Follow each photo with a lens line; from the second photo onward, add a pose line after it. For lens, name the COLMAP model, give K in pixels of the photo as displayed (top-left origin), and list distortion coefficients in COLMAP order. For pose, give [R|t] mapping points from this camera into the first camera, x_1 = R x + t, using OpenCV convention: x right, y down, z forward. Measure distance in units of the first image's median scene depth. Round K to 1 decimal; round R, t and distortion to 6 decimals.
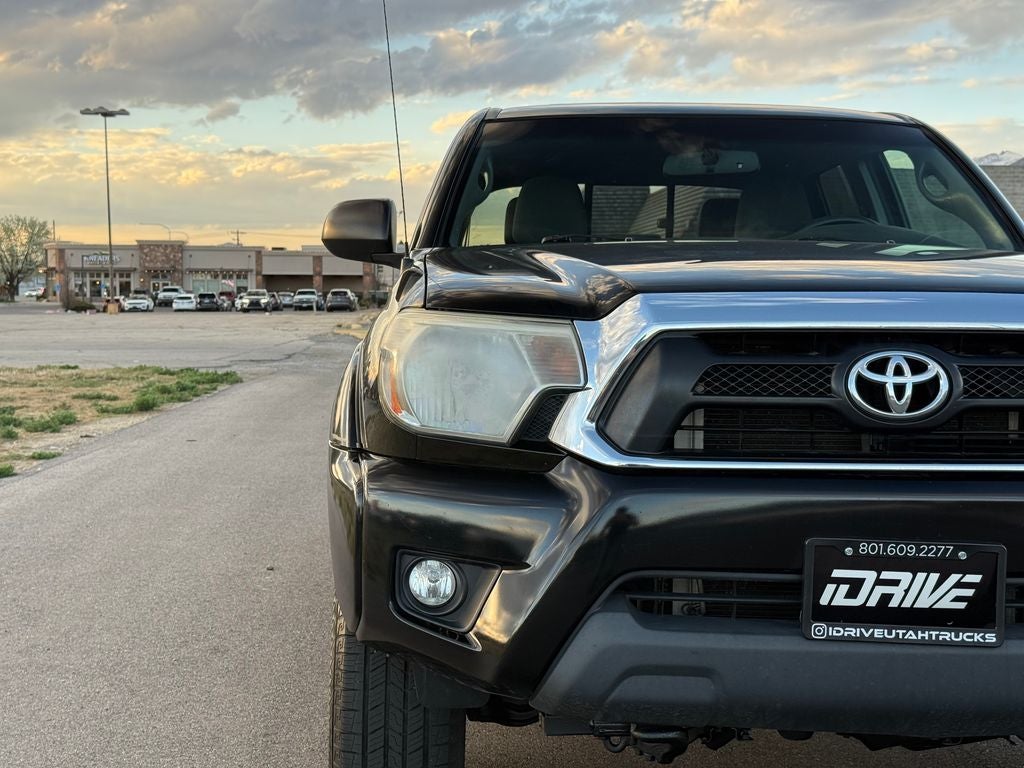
lens RADIAL K [[1429.9, 0, 517.3], [0, 1429.9, 381.6], [0, 0, 1]] dist [0.119405, 0.000000]
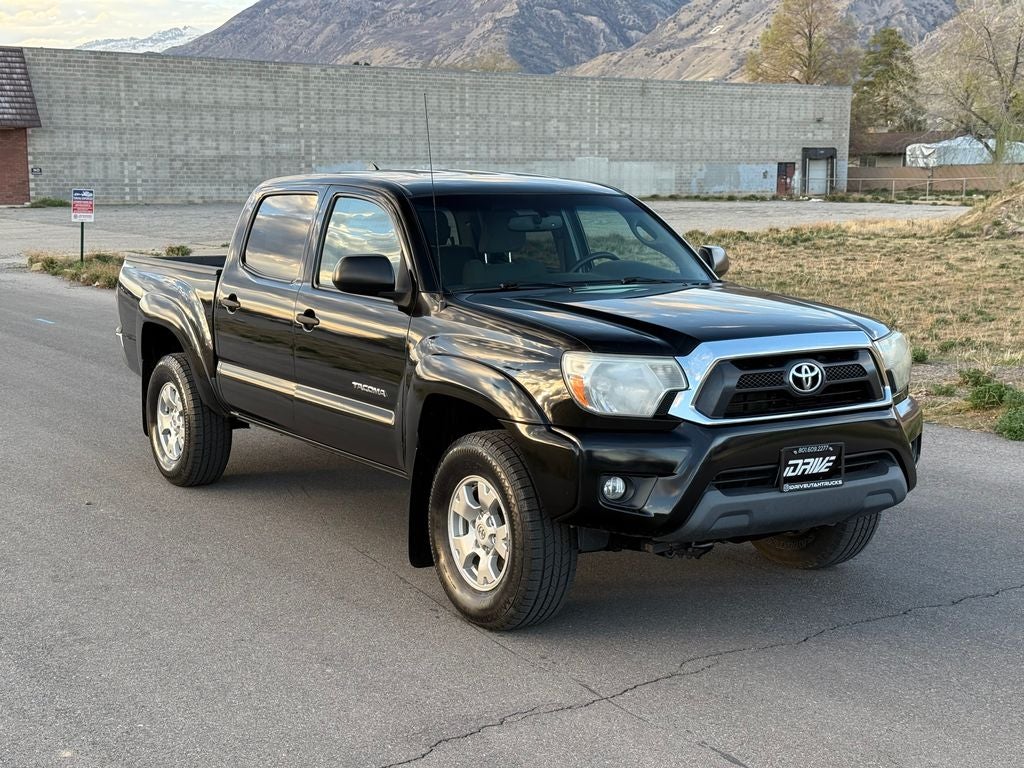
lens RADIAL K [[1429.9, 0, 511.5], [0, 1429.9, 393.4], [0, 0, 1]] dist [0.119405, 0.000000]
pose [[0.858997, -0.081655, 0.505427, -1.157991], [0.033669, 0.994072, 0.103378, -0.201261], [-0.510872, -0.071784, 0.856654, -0.639723]]
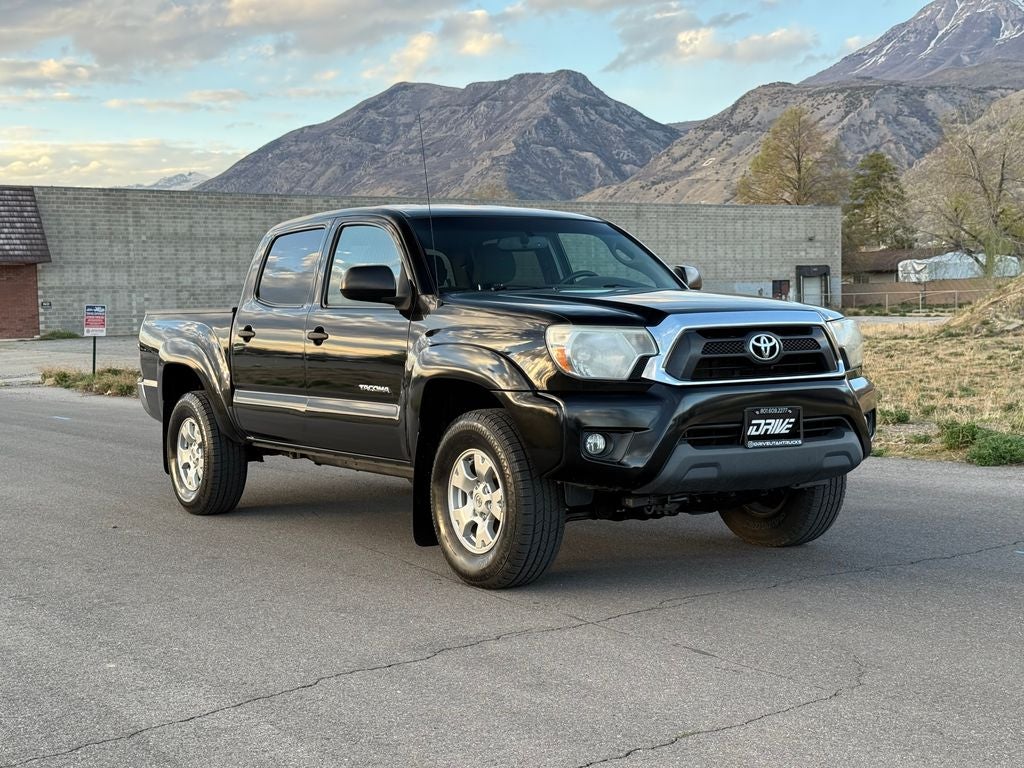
lens RADIAL K [[1429.9, 0, 513.9], [0, 1429.9, 401.2], [0, 0, 1]] dist [0.119405, 0.000000]
pose [[0.858105, -0.060541, 0.509893, -1.274604], [0.059616, 0.998056, 0.018174, 0.022552], [-0.510002, 0.014803, 0.860046, -0.859665]]
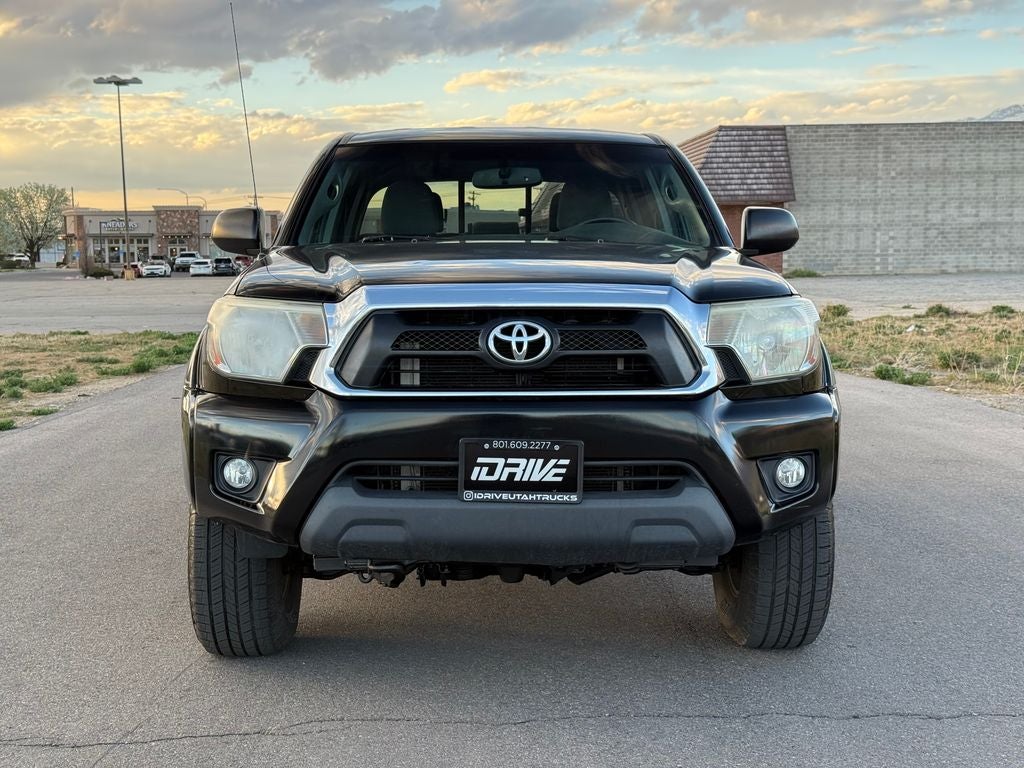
lens RADIAL K [[1429.9, 0, 514.3], [0, 1429.9, 399.2], [0, 0, 1]] dist [0.119405, 0.000000]
pose [[0.999804, -0.011348, -0.016206, 0.254867], [0.011983, 0.999143, 0.039631, 0.002212], [0.015742, -0.039817, 0.999083, -0.523828]]
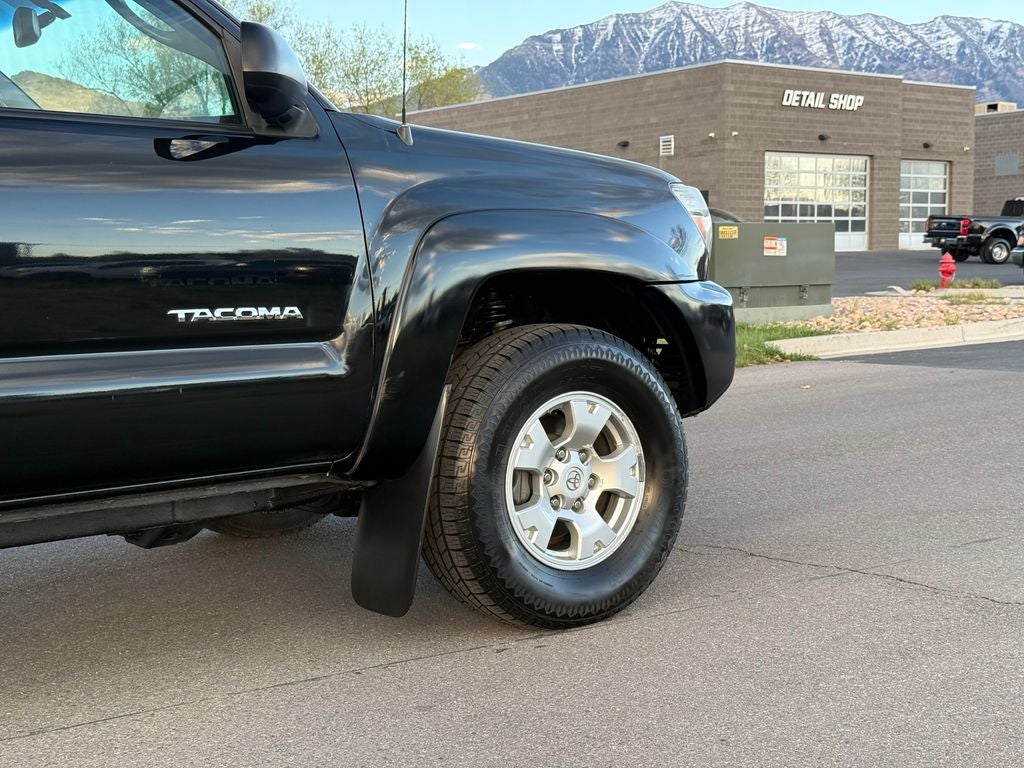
lens RADIAL K [[1429.9, 0, 511.0], [0, 1429.9, 385.1], [0, 0, 1]] dist [0.119405, 0.000000]
pose [[-0.551116, -0.083757, 0.830215, -1.237079], [0.059999, 0.988397, 0.139543, -0.060914], [-0.832269, 0.126717, -0.539695, 1.992754]]
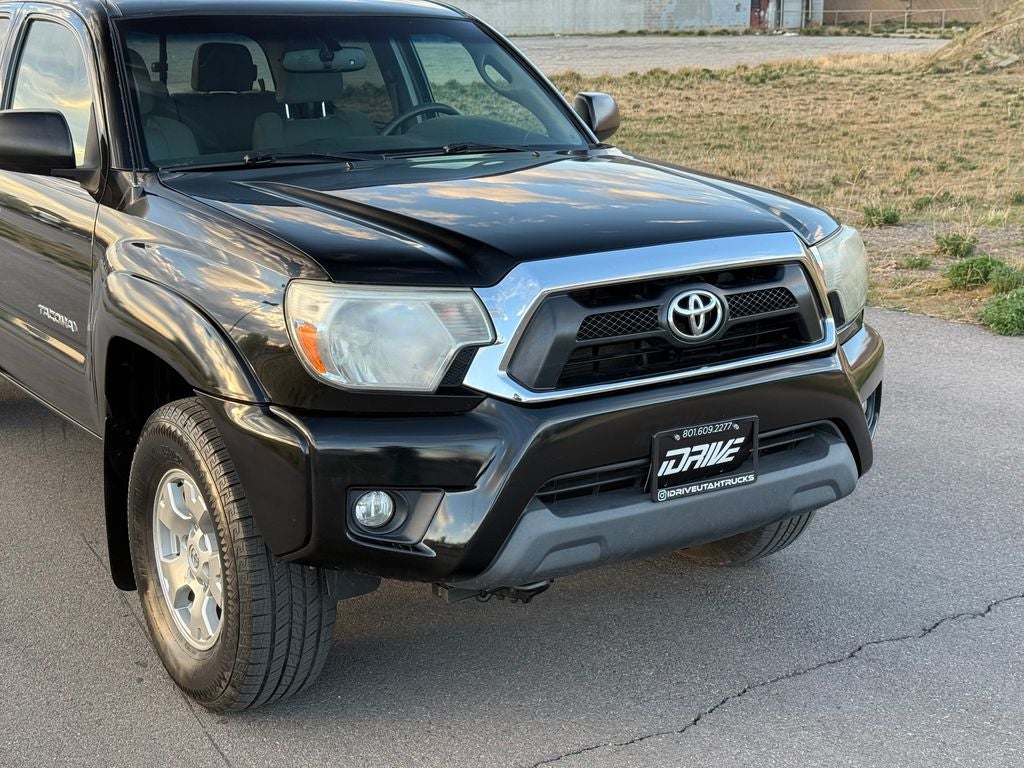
lens RADIAL K [[1429.9, 0, 521.5], [0, 1429.9, 387.4], [0, 0, 1]] dist [0.119405, 0.000000]
pose [[0.845344, -0.144798, 0.514225, -0.546407], [0.041402, 0.977429, 0.207168, -0.202411], [-0.532616, -0.153838, 0.832258, -0.073388]]
